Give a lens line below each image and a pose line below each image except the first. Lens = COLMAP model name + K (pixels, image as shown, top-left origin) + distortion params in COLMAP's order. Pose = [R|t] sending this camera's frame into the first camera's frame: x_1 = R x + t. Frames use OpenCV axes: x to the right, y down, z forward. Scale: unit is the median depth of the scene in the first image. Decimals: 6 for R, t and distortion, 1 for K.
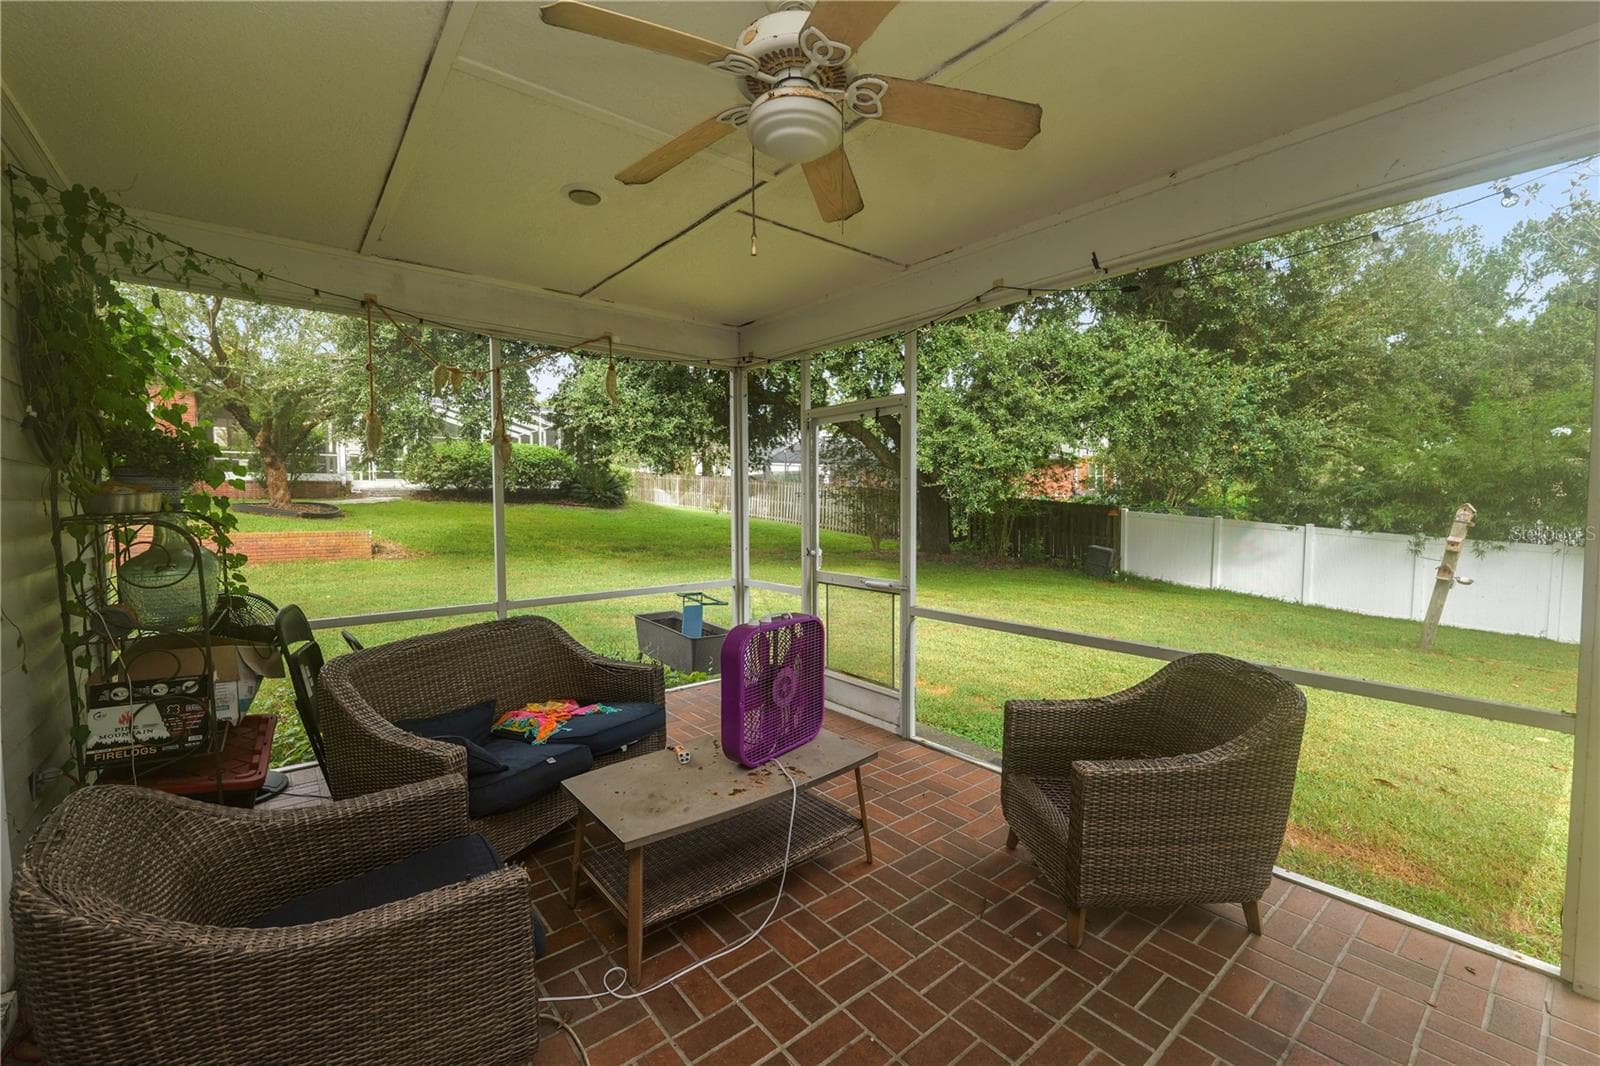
lens RADIAL K [[655.1, 0, 800.8], [0, 655.1, 529.5], [0, 0, 1]] dist [-0.011999, -0.000165]
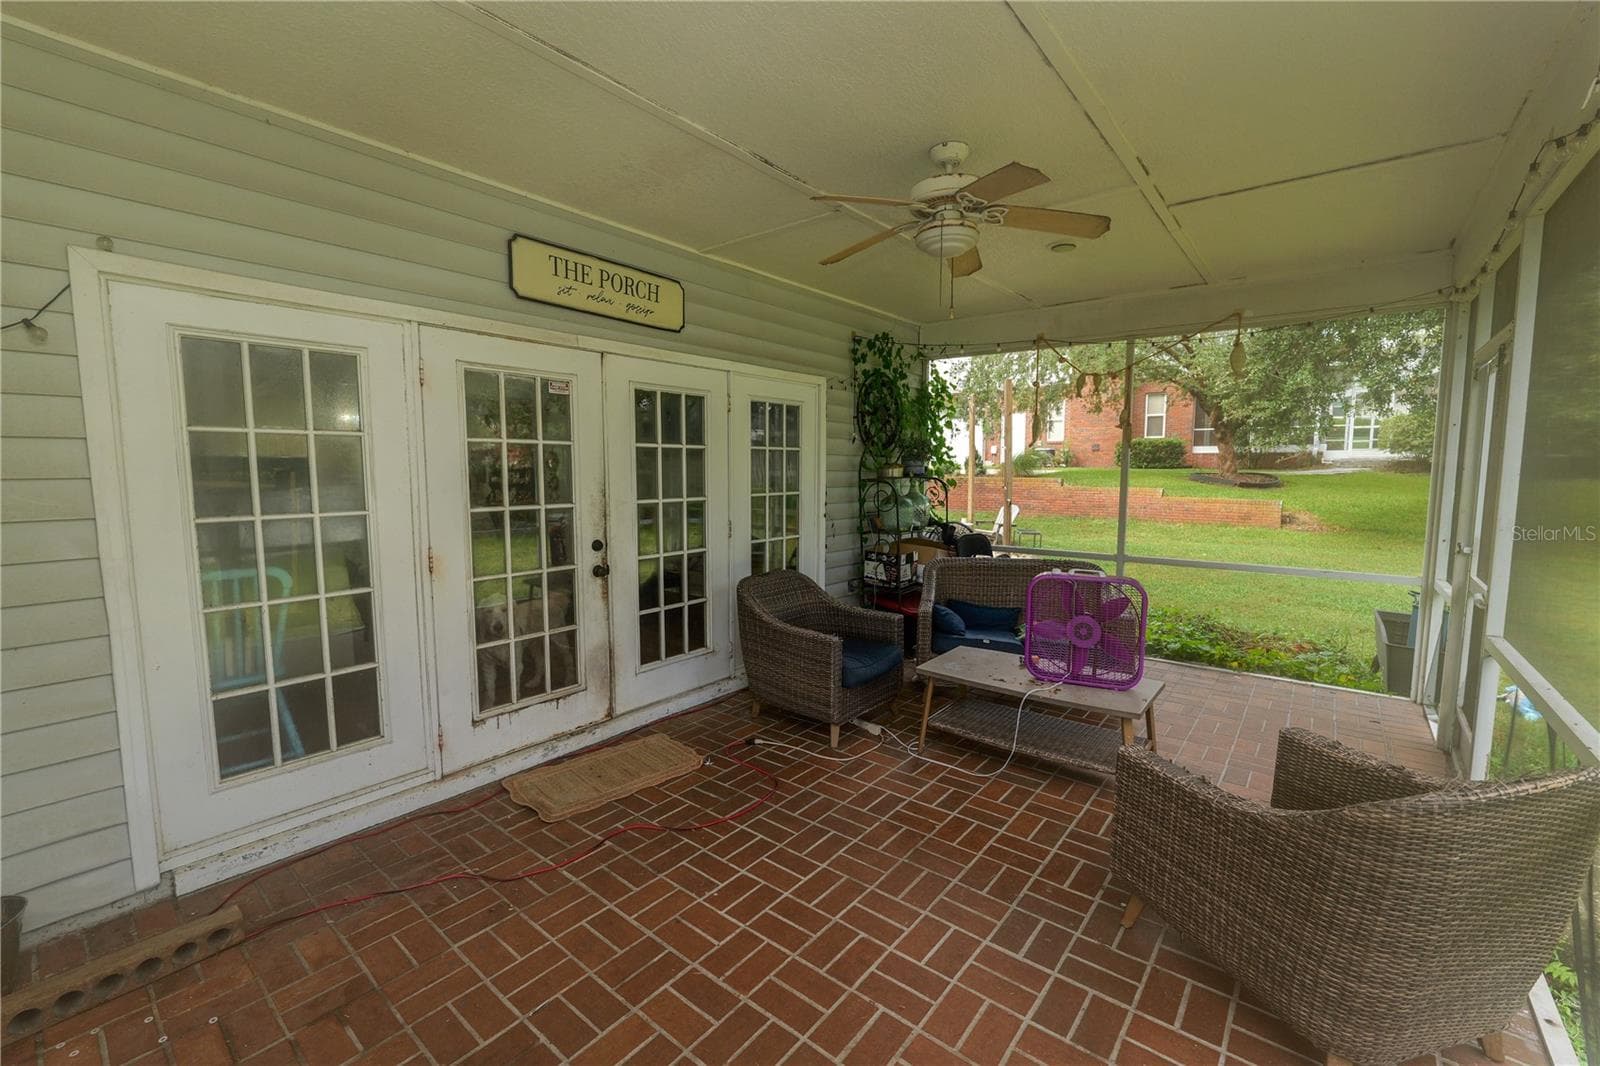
lens RADIAL K [[655.1, 0, 800.8], [0, 655.1, 529.5], [0, 0, 1]] dist [-0.011999, -0.000165]
pose [[0.203736, 0.093152, -0.974584, 1.022530], [-0.048172, 0.995211, 0.085053, -0.023023], [0.977840, 0.029619, 0.207247, 0.234869]]
